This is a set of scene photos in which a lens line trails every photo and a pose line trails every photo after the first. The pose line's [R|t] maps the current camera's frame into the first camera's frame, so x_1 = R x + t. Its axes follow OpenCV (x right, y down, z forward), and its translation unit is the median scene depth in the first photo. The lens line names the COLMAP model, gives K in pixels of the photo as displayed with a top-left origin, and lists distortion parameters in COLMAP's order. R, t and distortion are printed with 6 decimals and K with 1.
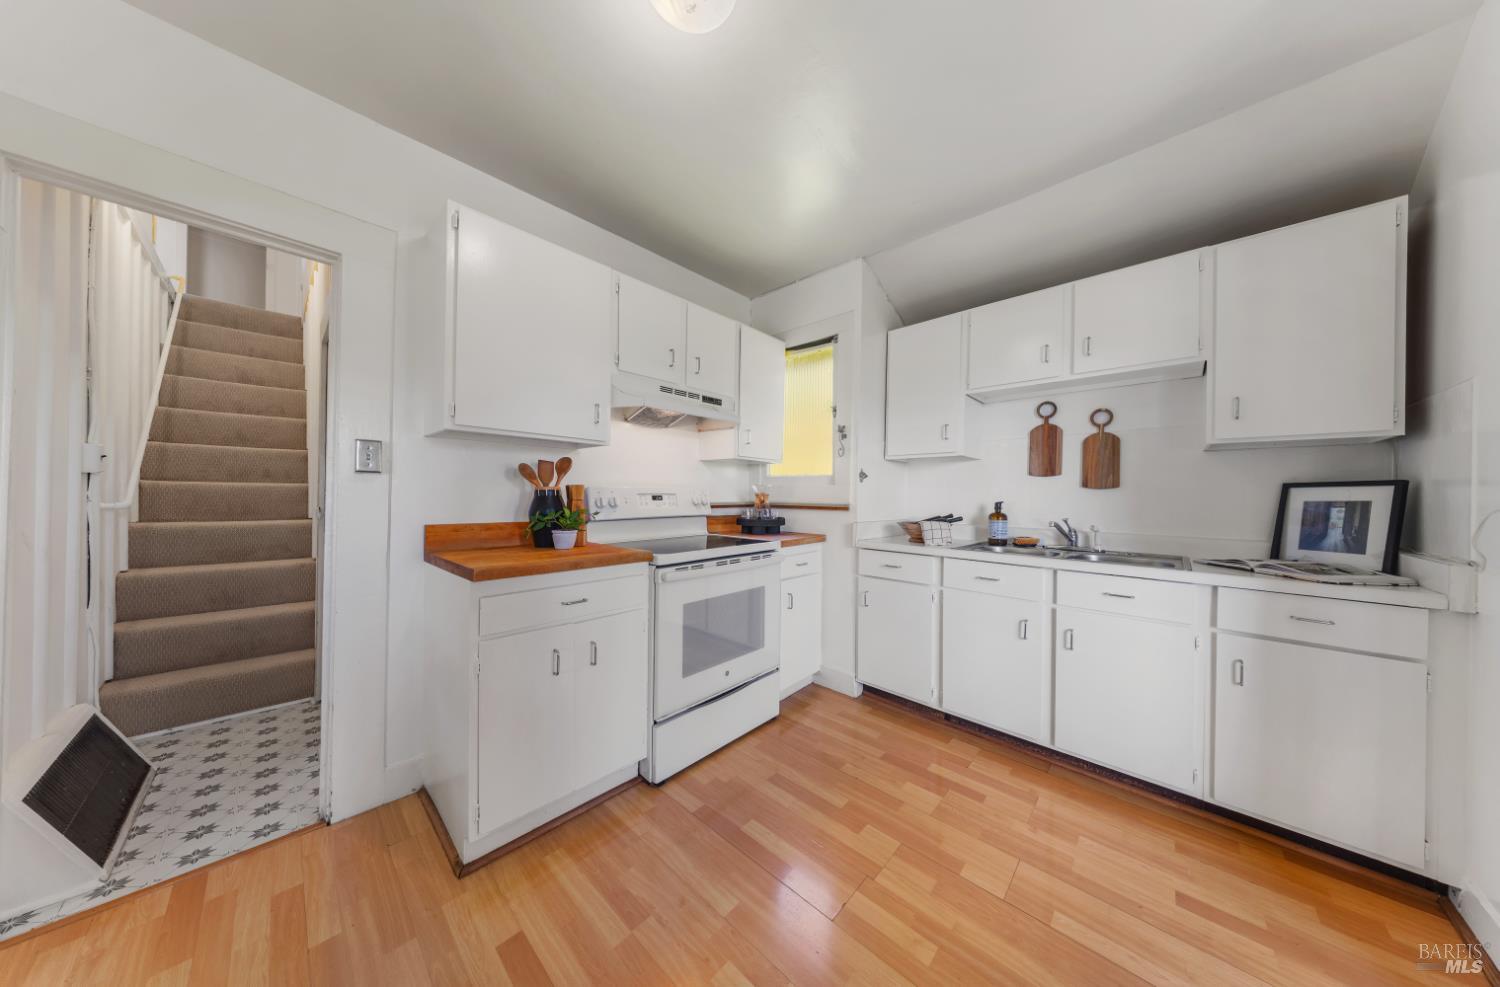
lens RADIAL K [[443.5, 0, 750.0], [0, 443.5, 493.5], [0, 0, 1]] dist [-0.000487, -0.000044]
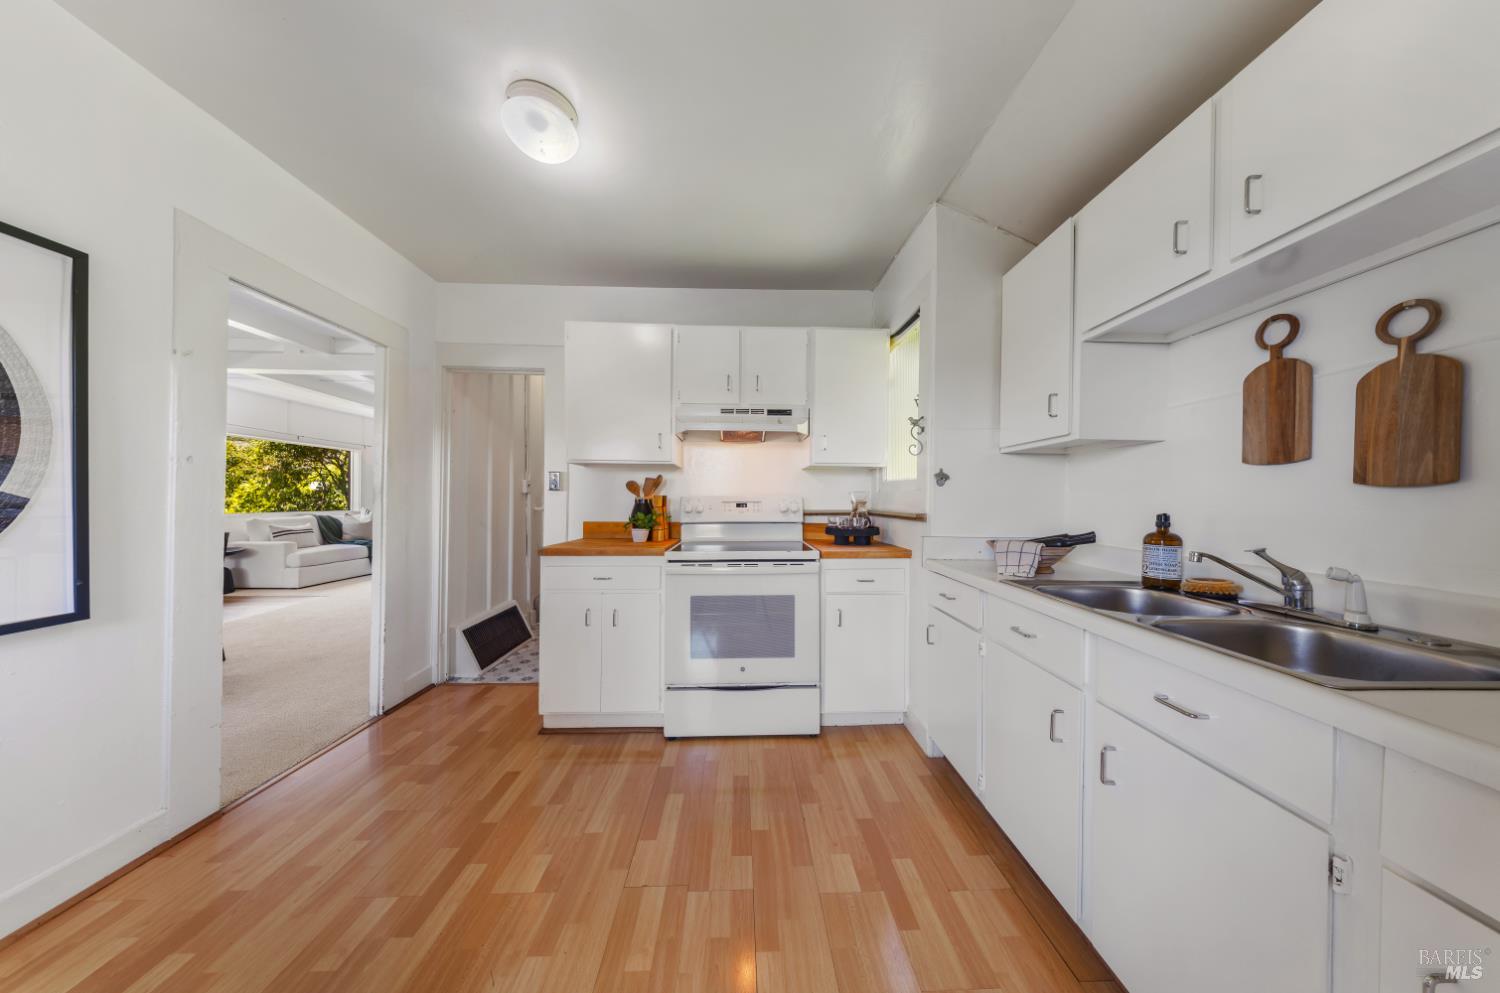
lens RADIAL K [[440.0, 0, 750.0], [0, 440.0, 496.5], [0, 0, 1]] dist [0.007351, -0.000058]
pose [[0.701688, -0.011786, -0.712387, 0.616260], [0.005100, 0.999921, -0.011519, 0.000547], [0.712466, 0.004449, 0.701692, 0.225407]]
